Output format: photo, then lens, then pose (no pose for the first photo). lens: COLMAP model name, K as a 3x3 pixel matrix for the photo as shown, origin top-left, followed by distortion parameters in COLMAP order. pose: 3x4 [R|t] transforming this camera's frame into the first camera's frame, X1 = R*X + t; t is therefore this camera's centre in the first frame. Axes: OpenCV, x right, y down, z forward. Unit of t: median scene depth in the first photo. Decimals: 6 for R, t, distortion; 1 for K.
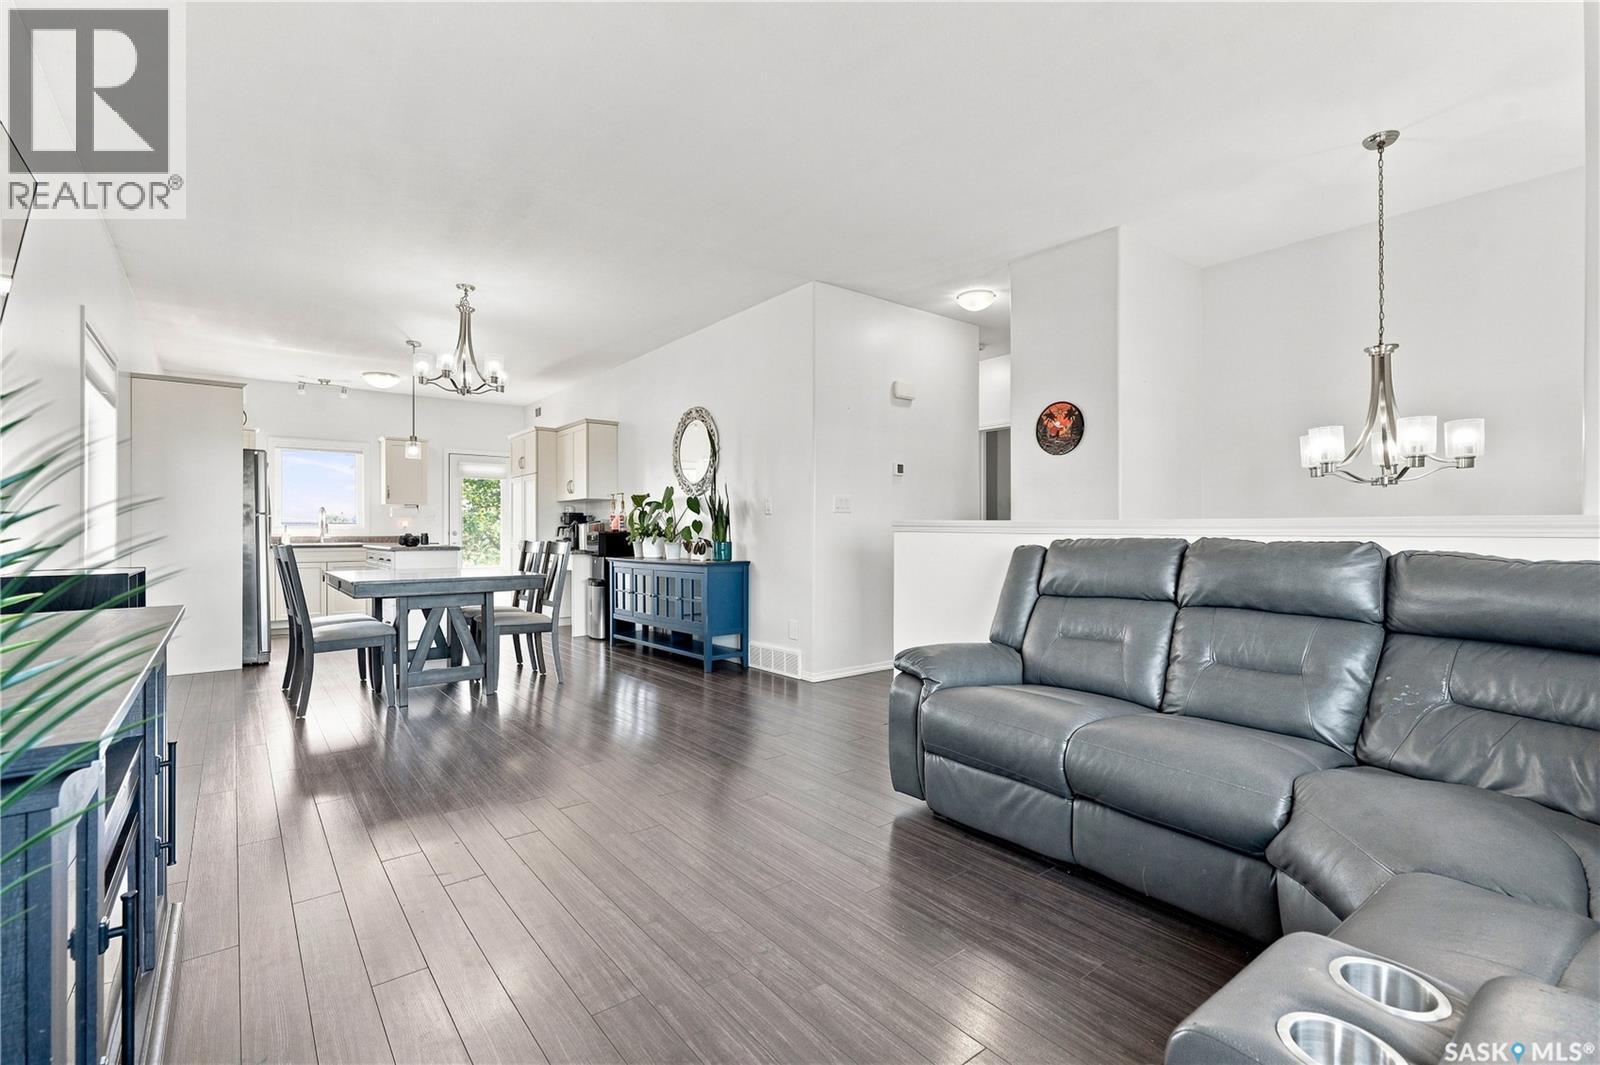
lens RADIAL K [[719.2, 0, 803.1], [0, 719.2, 534.6], [0, 0, 1]] dist [0.001444, 0.000776]
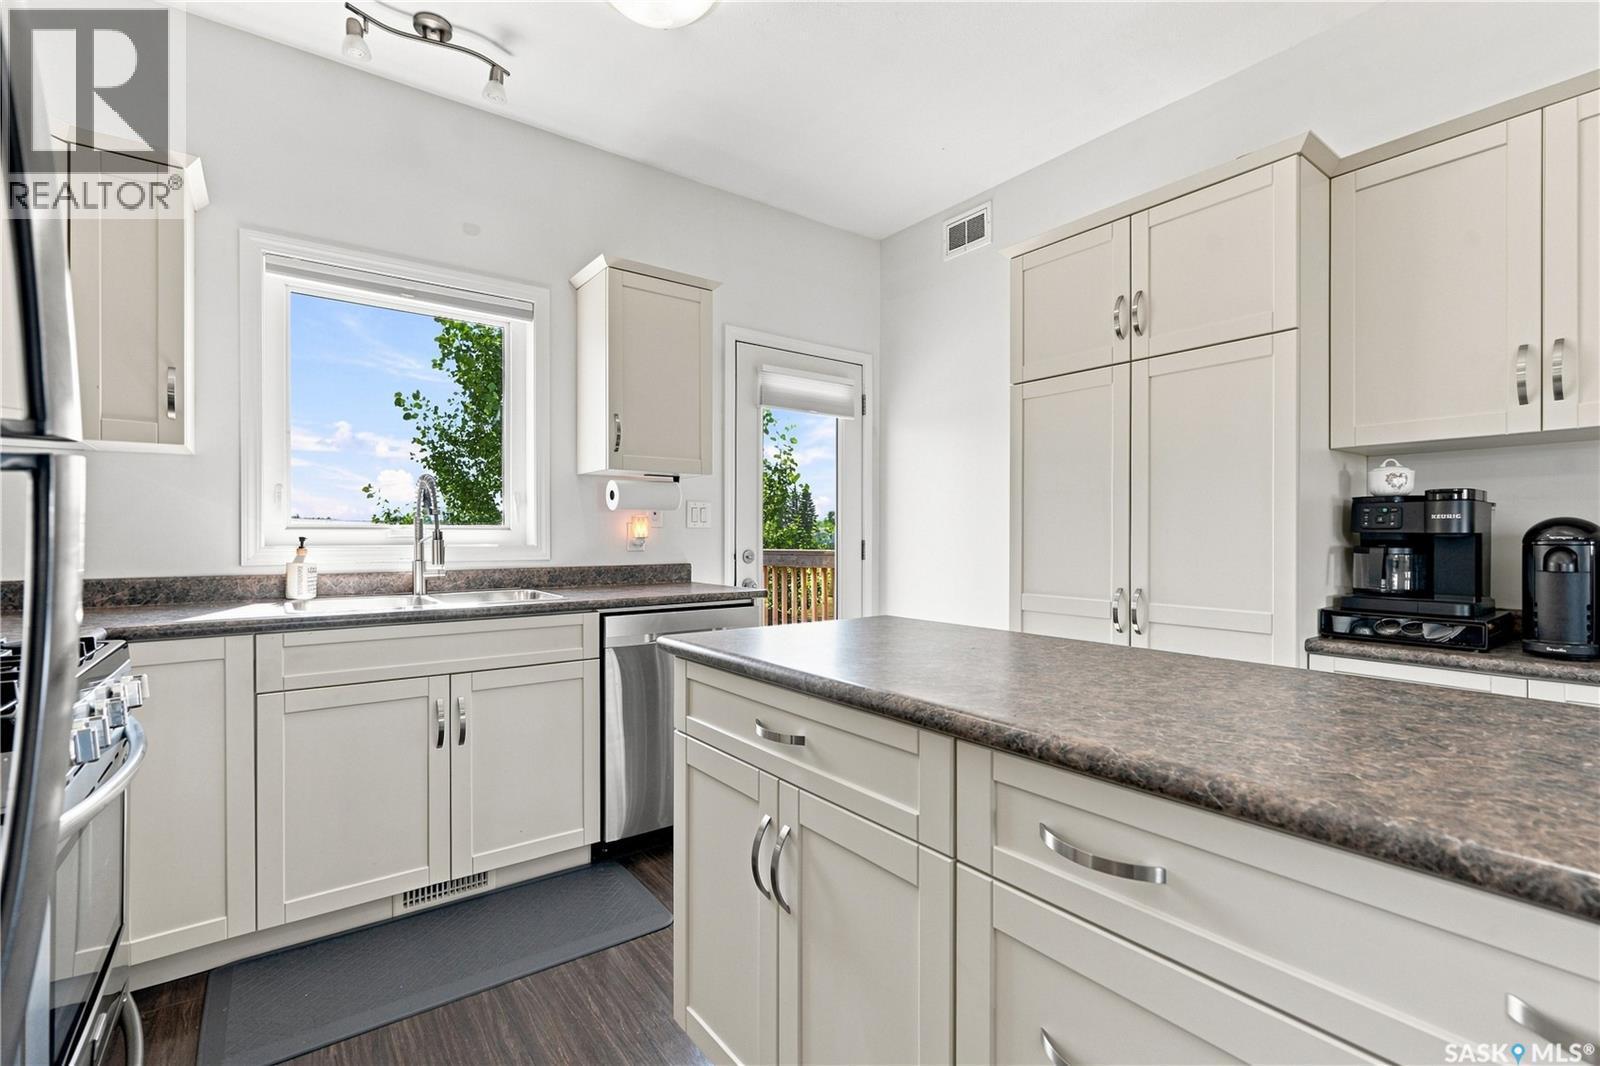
lens RADIAL K [[719.2, 0, 803.1], [0, 719.2, 535.1], [0, 0, 1]] dist [0.001444, 0.000776]
pose [[0.999748, 0.003404, -0.022182, -0.737811], [-0.003434, 0.999993, -0.001314, -0.018725], [0.022177, 0.001390, 0.999753, 1.032843]]
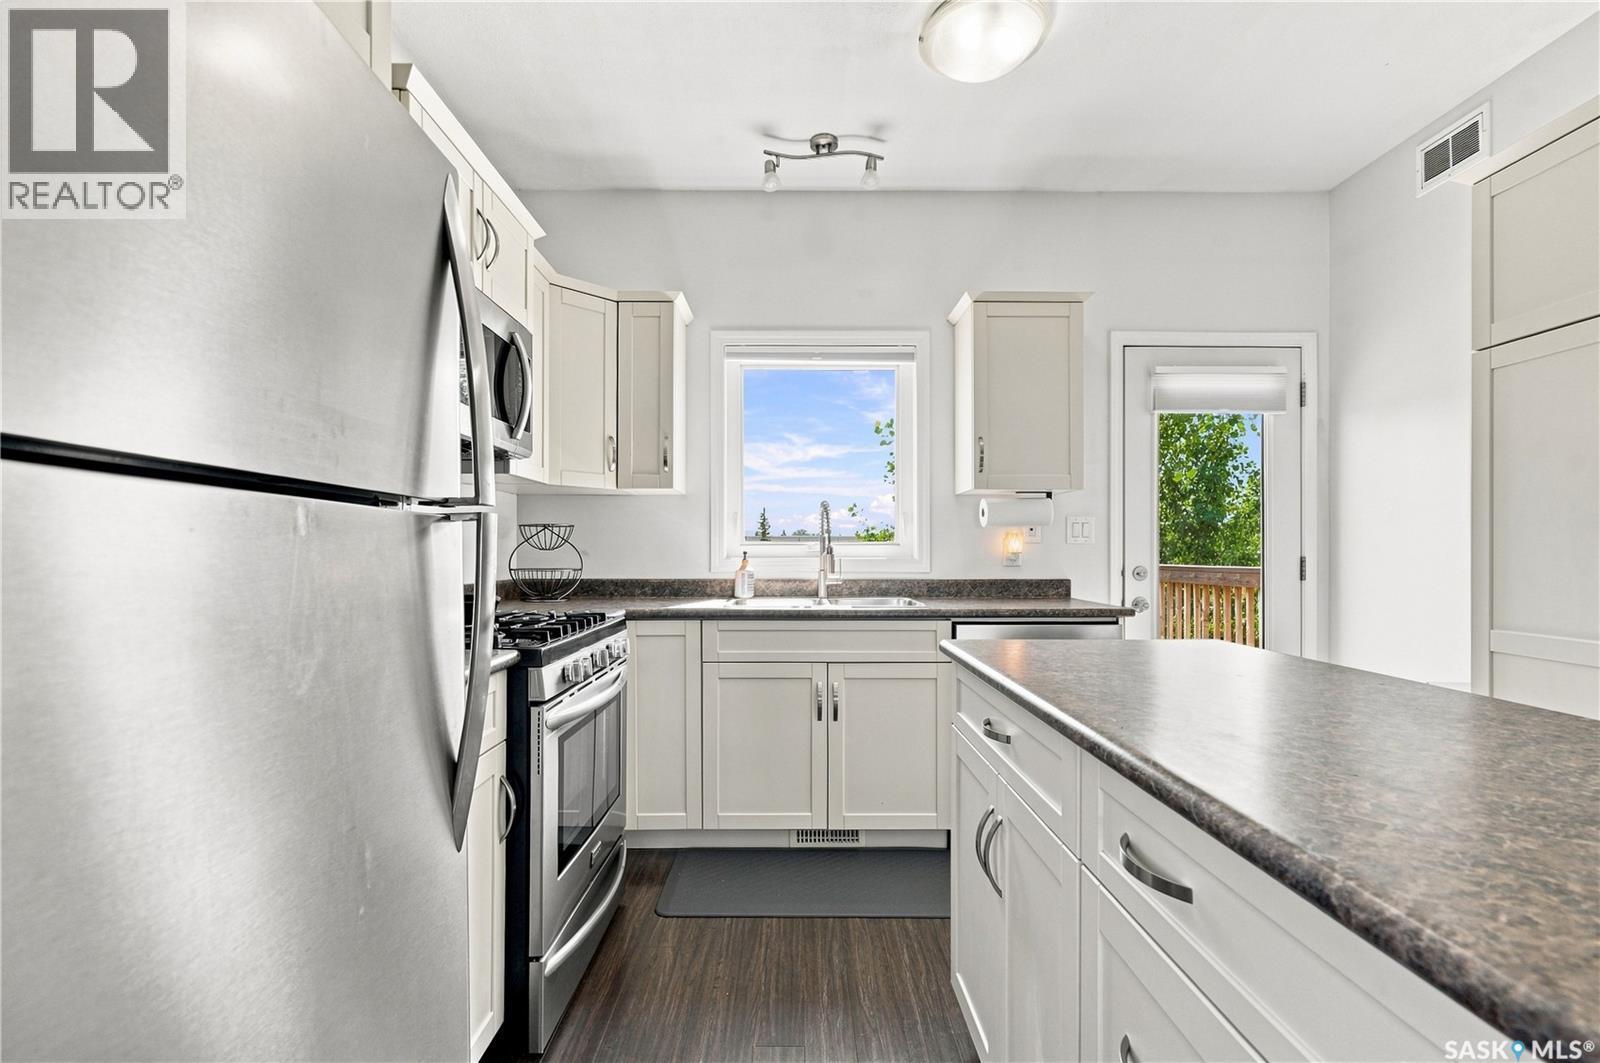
lens RADIAL K [[735.9, 0, 807.9], [0, 735.9, 544.2], [0, 0, 1]] dist [0.001000, 0.001142]
pose [[0.793312, -0.000829, -0.608815, -0.648869], [-0.004382, 0.999965, -0.007072, -0.019070], [0.608799, 0.008278, 0.793281, 1.017912]]
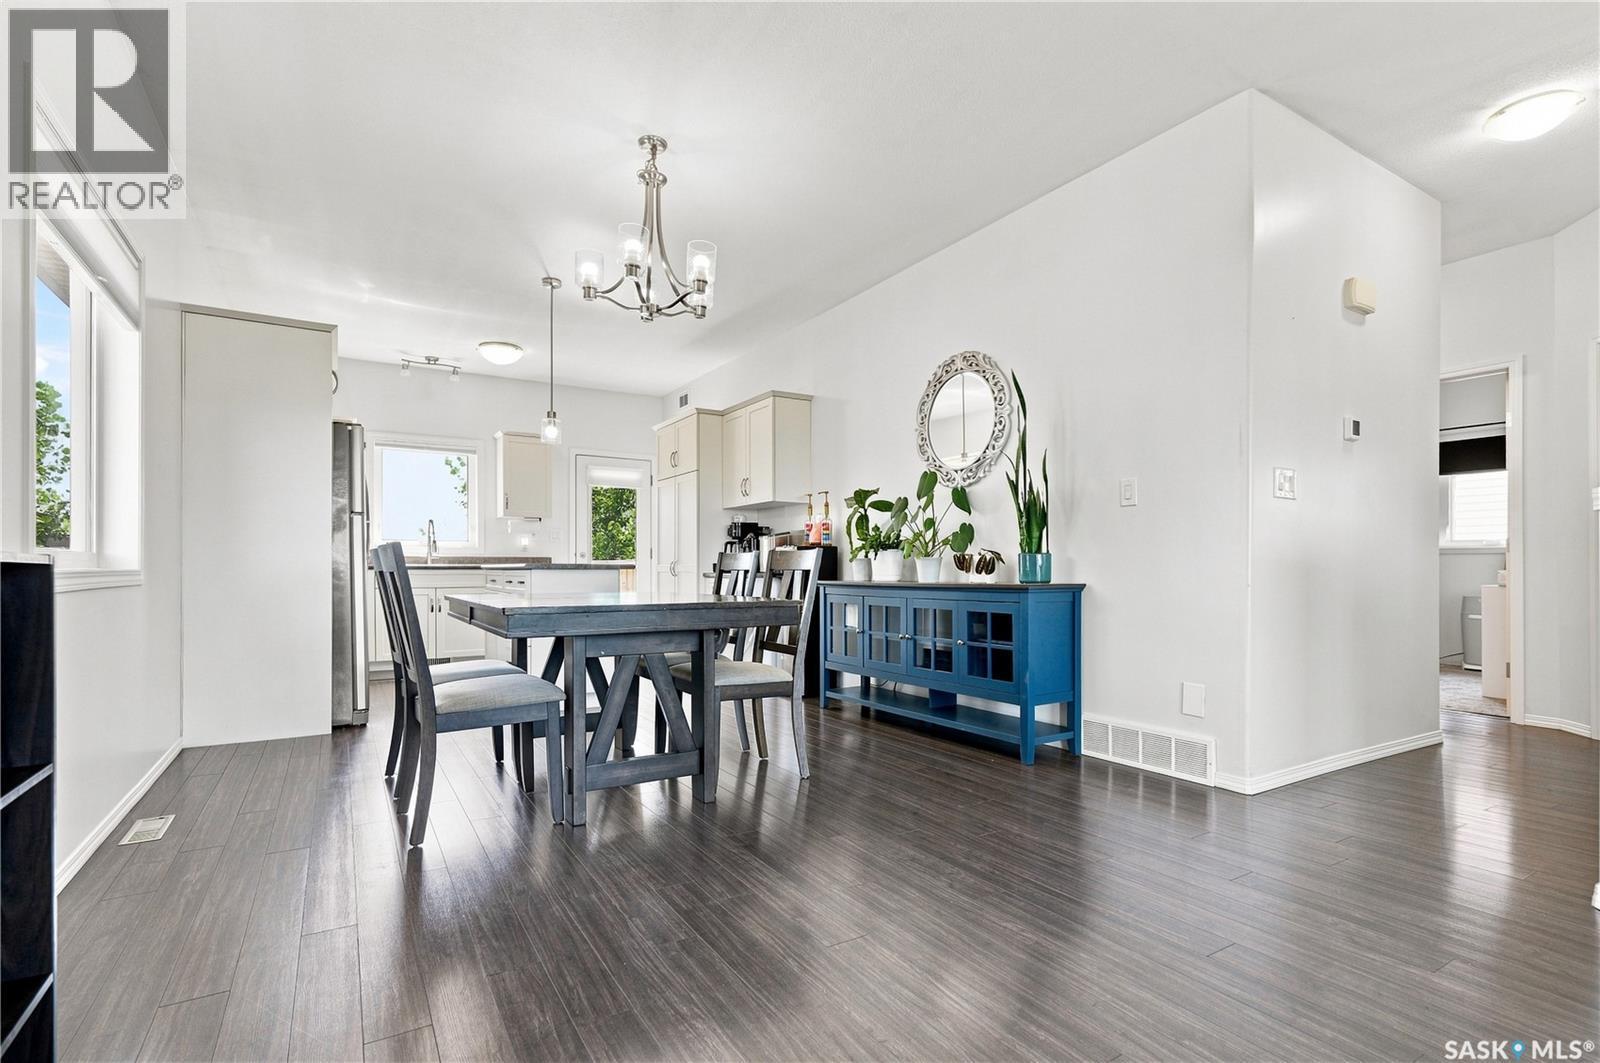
lens RADIAL K [[754.3, 0, 794.7], [0, 754.3, 576.4], [0, 0, 1]] dist [0.010489, 0.000310]
pose [[0.991952, 0.004371, -0.126539, -0.233923], [-0.003422, 0.999964, 0.007714, 0.025779], [0.126568, -0.007218, 0.991932, 0.319966]]
